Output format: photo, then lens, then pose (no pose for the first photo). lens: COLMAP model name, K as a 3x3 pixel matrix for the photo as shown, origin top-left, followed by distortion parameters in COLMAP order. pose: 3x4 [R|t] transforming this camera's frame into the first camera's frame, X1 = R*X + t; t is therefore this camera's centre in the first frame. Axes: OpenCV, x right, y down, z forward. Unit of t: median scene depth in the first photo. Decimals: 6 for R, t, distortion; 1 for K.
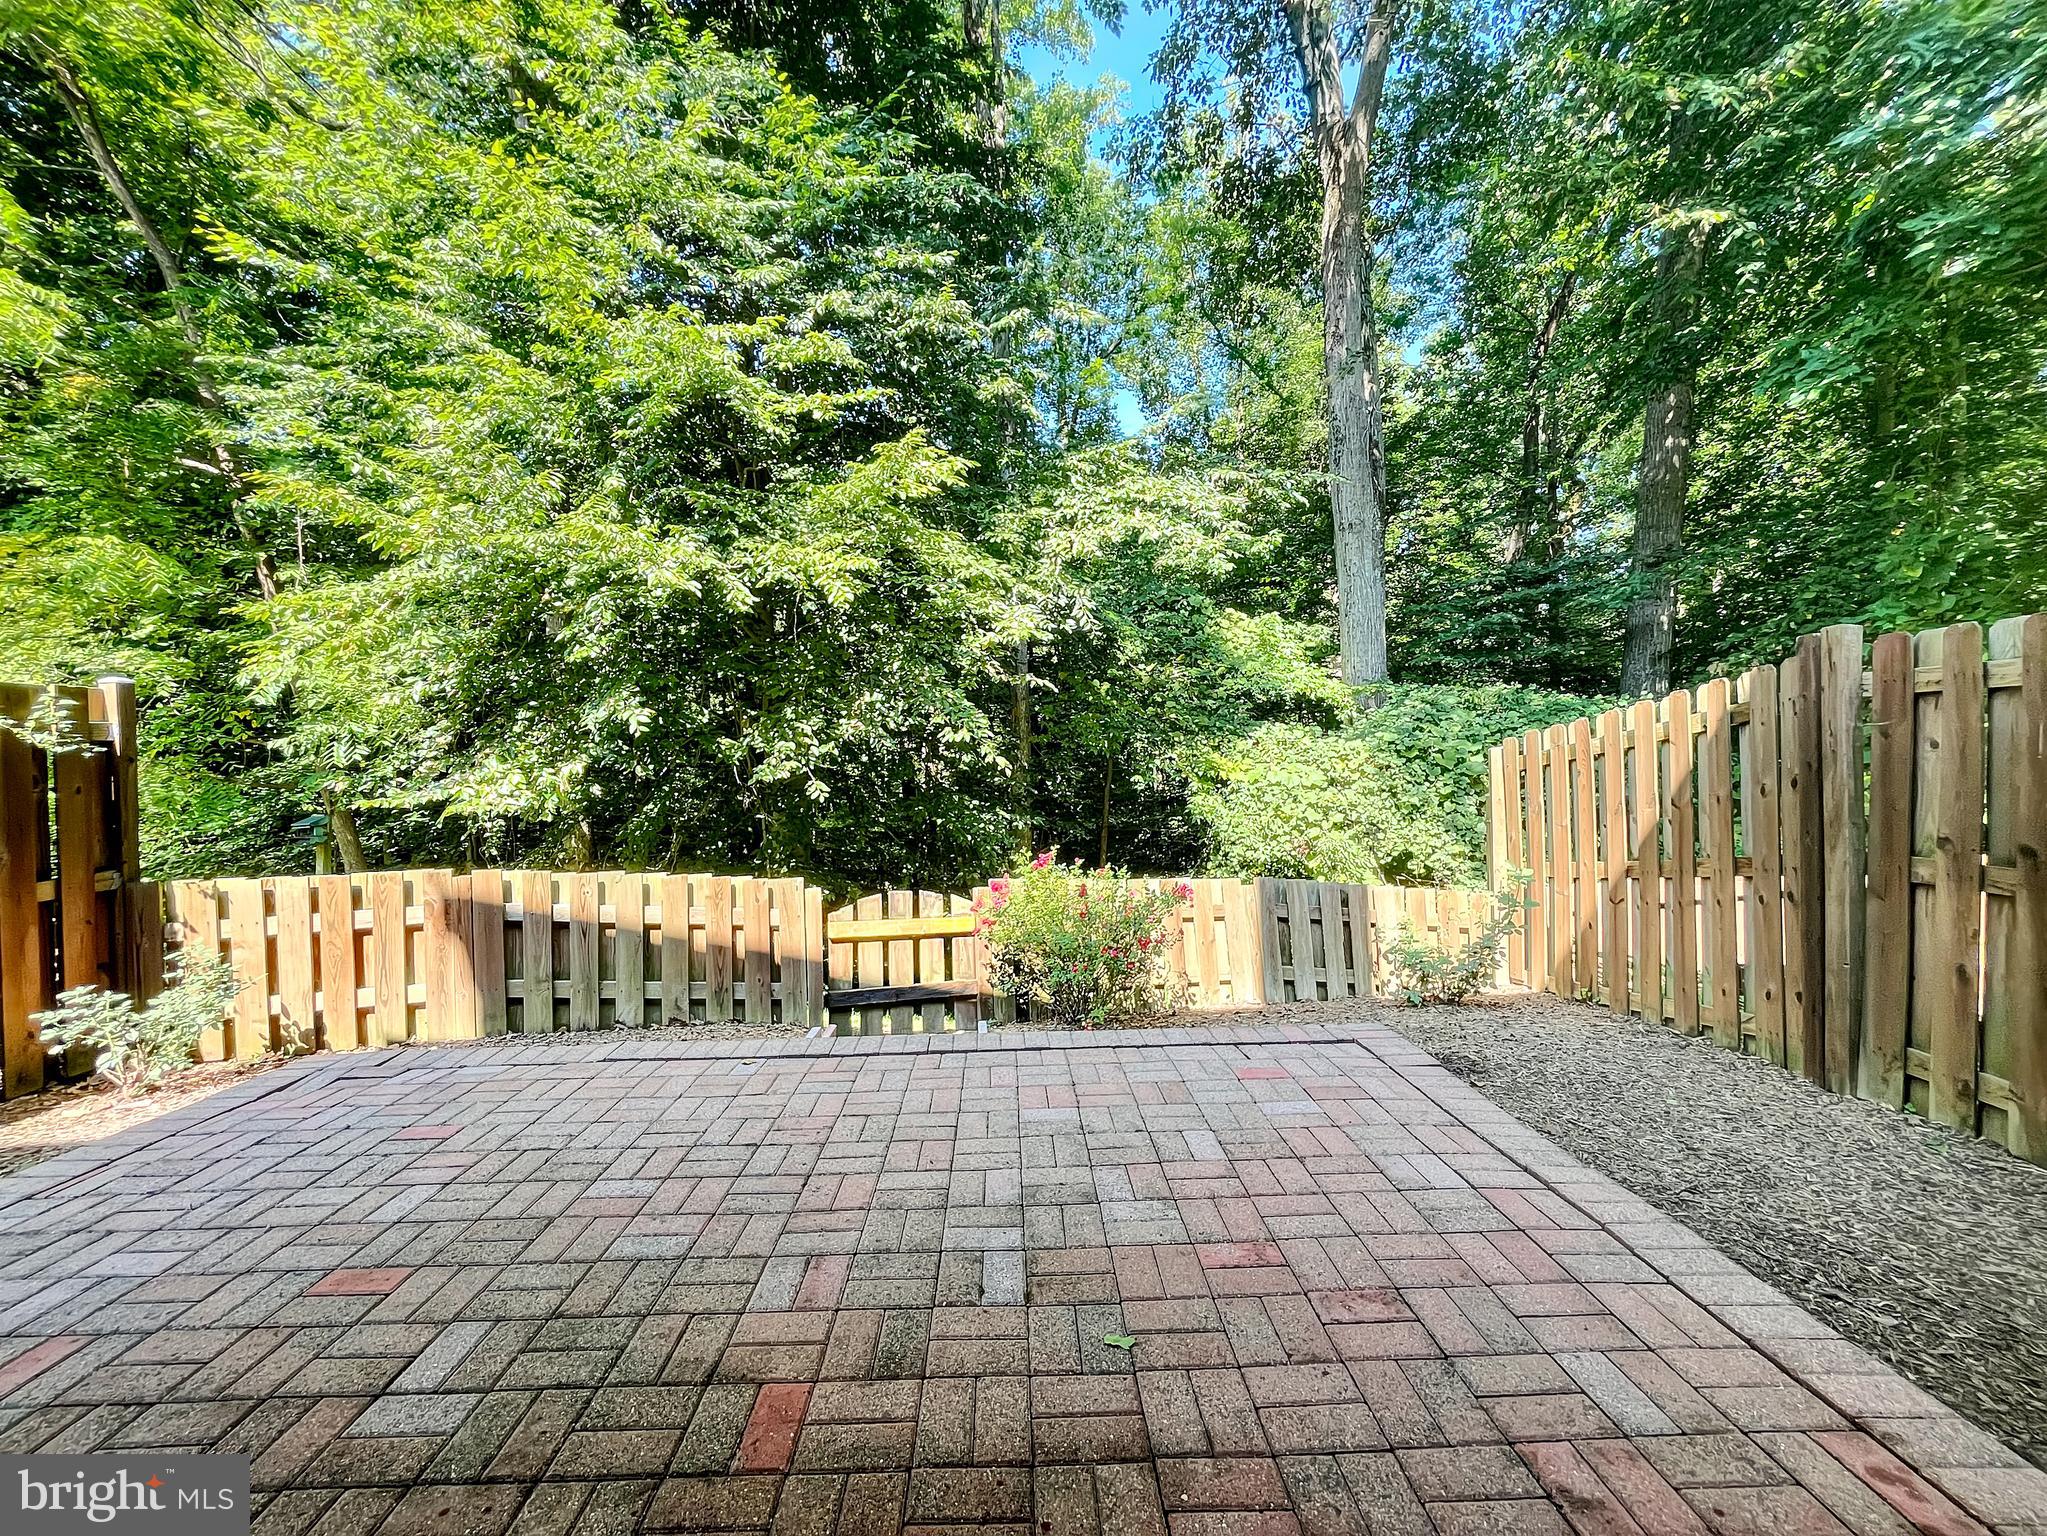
lens RADIAL K [[824.6, 0, 1023.5], [0, 824.6, 768.0], [0, 0, 1]] dist [-0.002004, 0.000035]
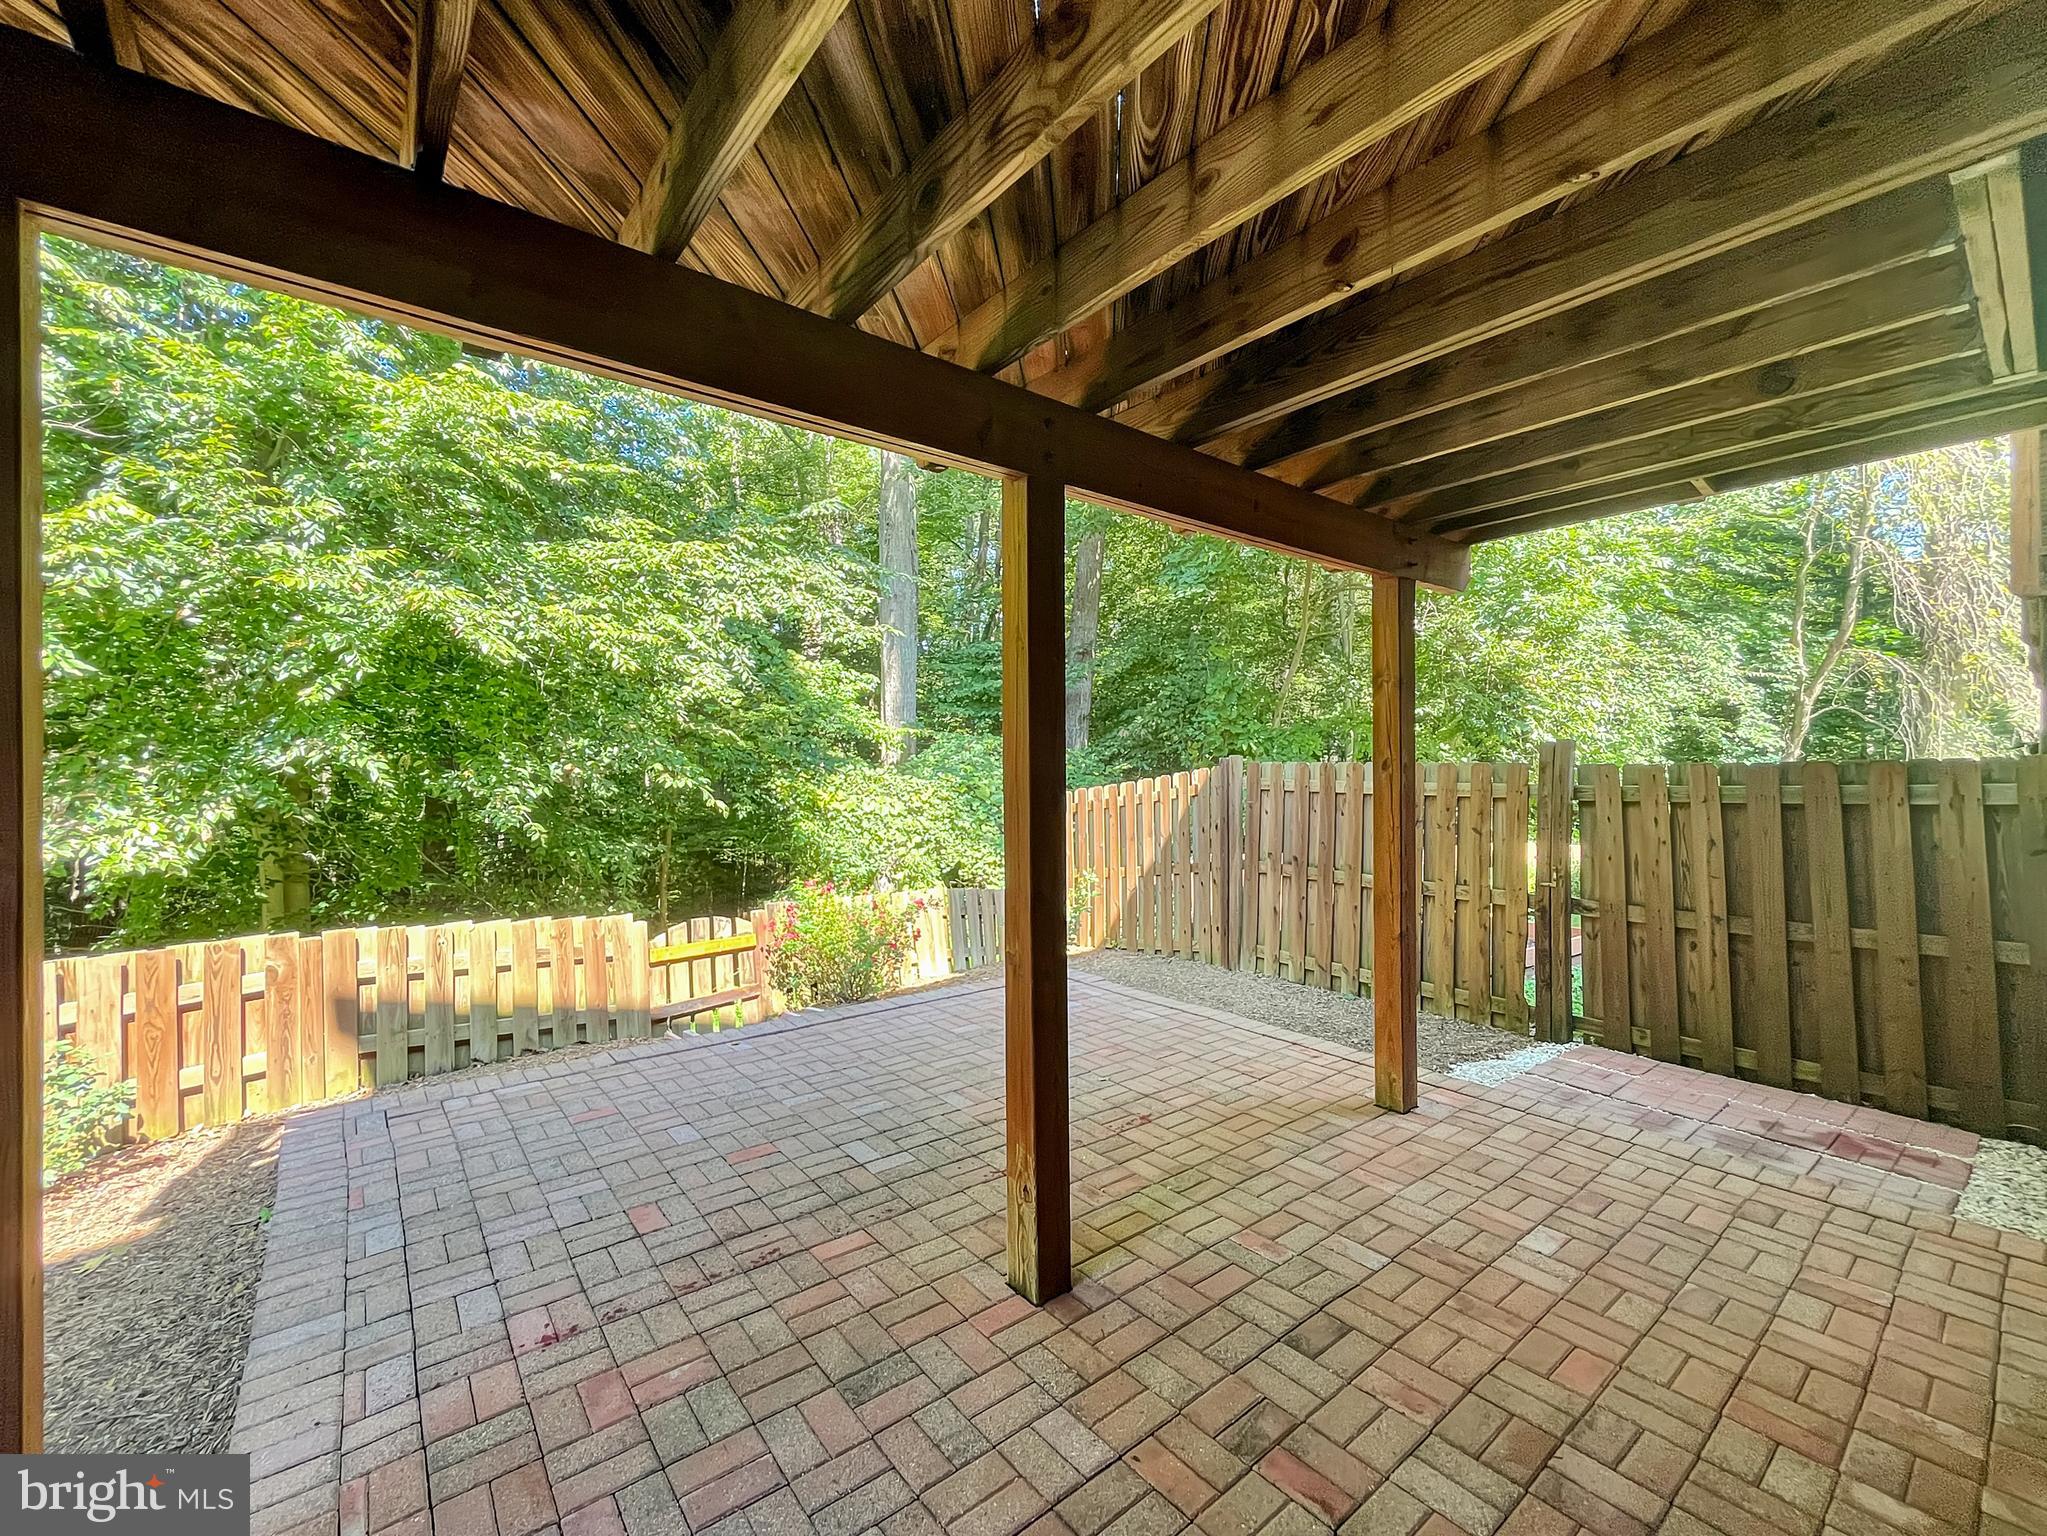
lens RADIAL K [[850.2, 0, 1023.5], [0, 850.2, 768.0], [0, 0, 1]] dist [-0.001791, 0.000231]
pose [[0.790162, 0.023767, 0.612438, -0.597715], [-0.019931, 0.999716, -0.013081, -0.072285], [-0.612574, -0.001870, 0.790411, -0.312669]]
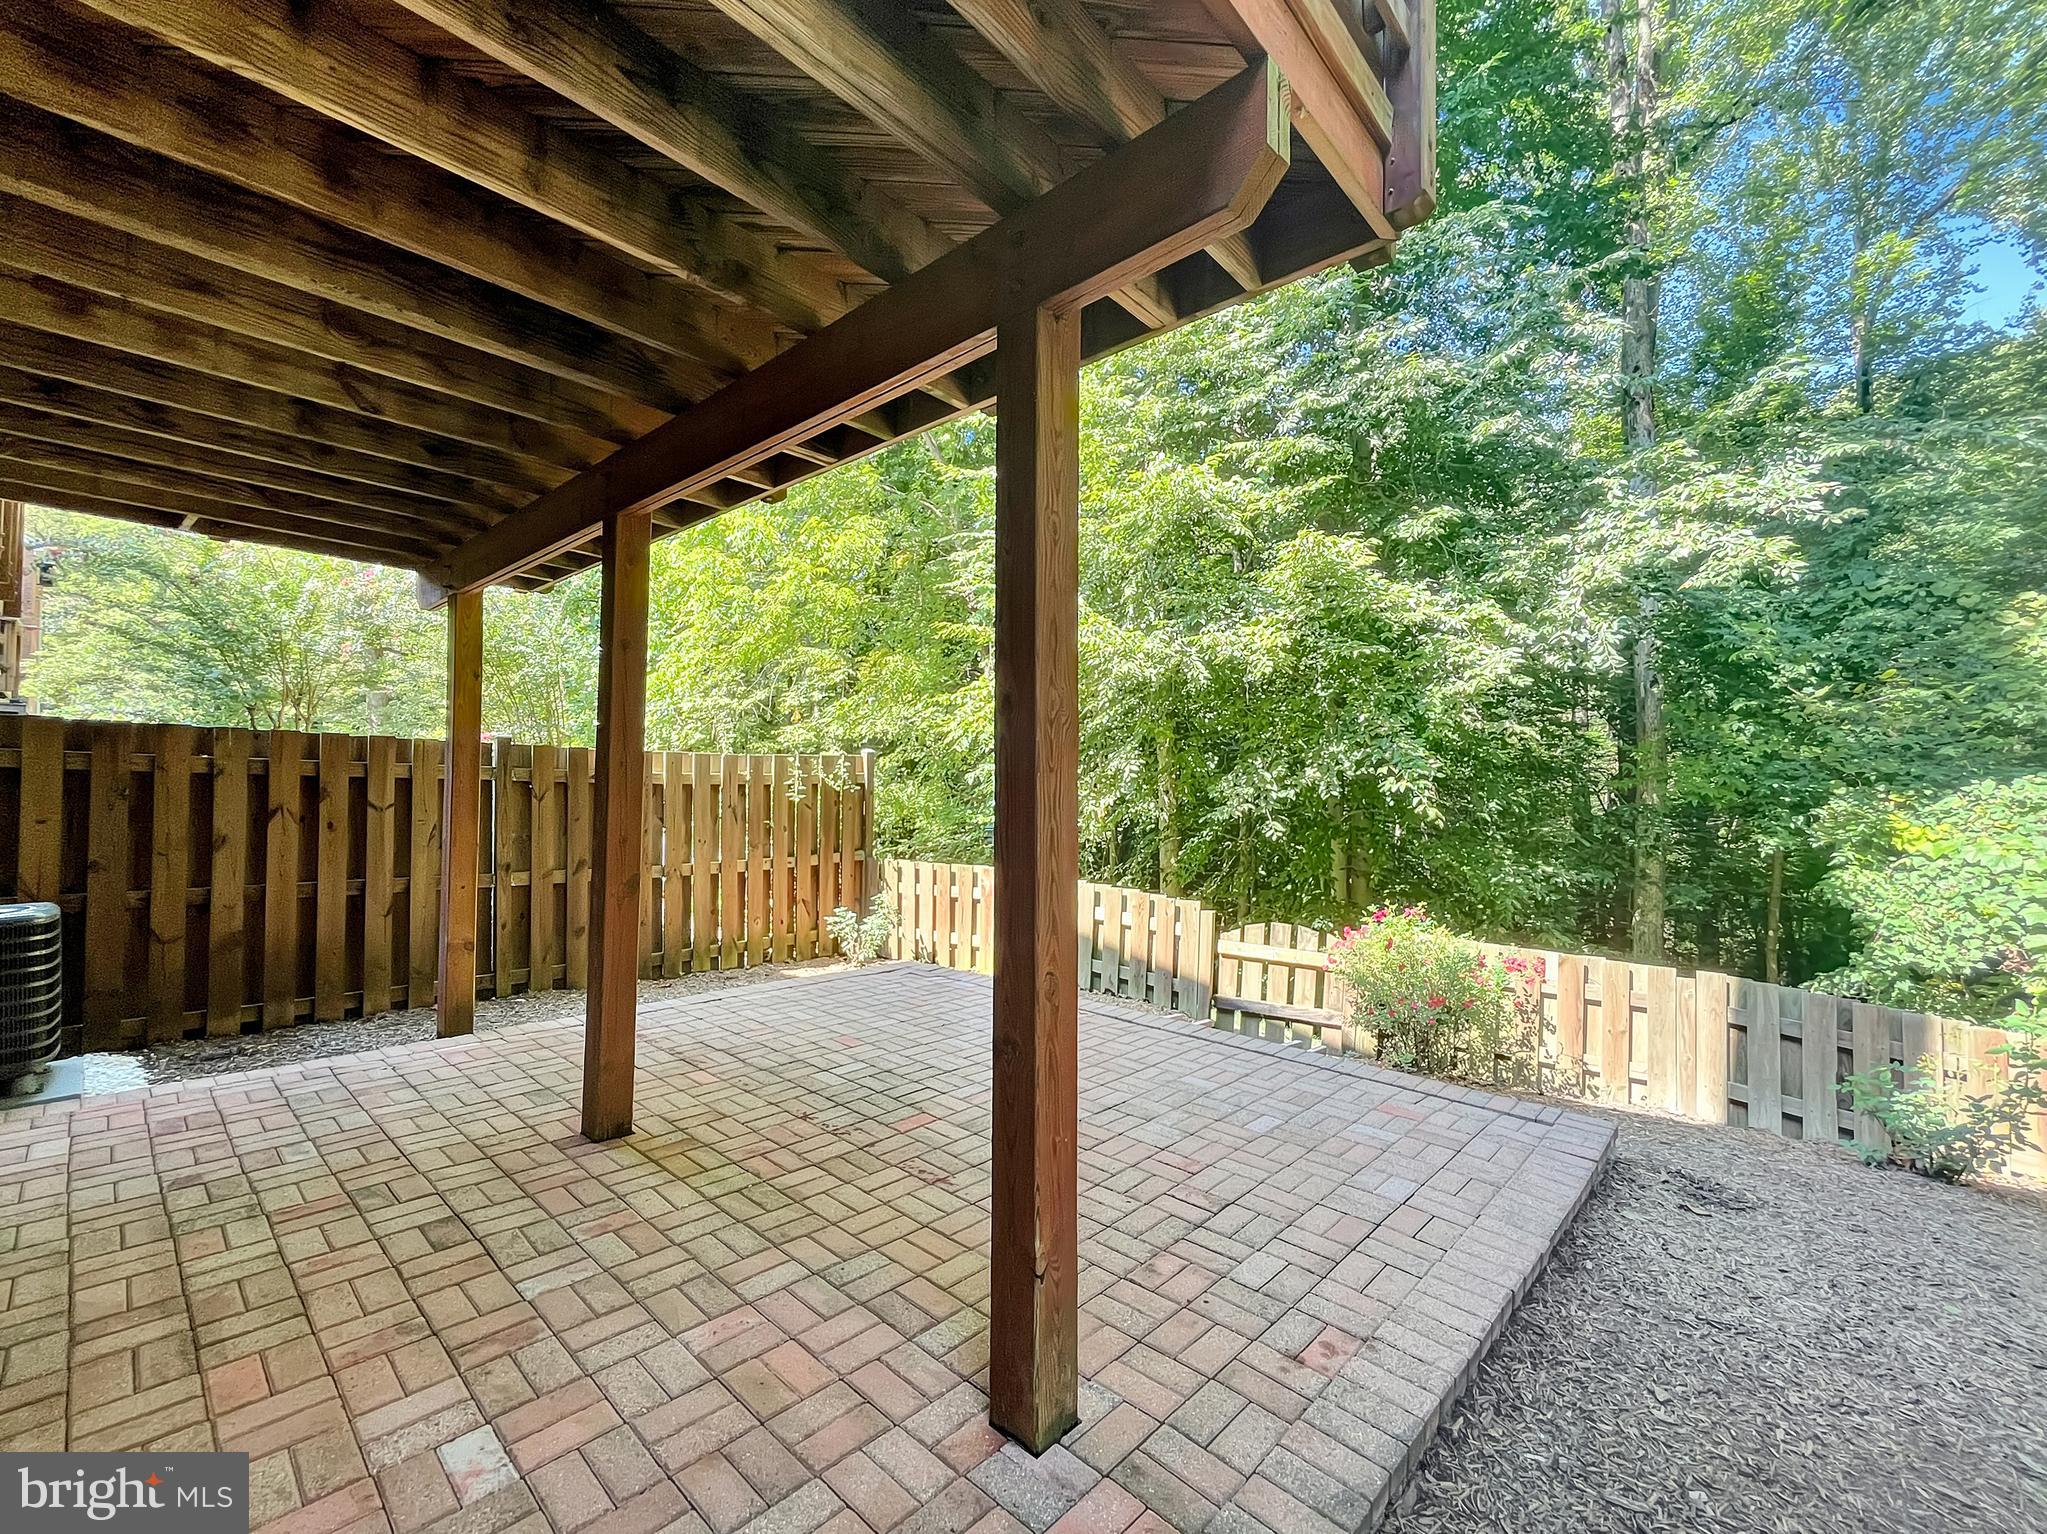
lens RADIAL K [[880.3, 0, 1023.5], [0, 880.3, 767.0], [0, 0, 1]] dist [-0.000402, -0.000047]
pose [[0.713456, 0.019877, -0.700418, 0.508647], [-0.034484, 0.999382, -0.006766, -0.058129], [0.699851, 0.028980, 0.713701, -0.177231]]
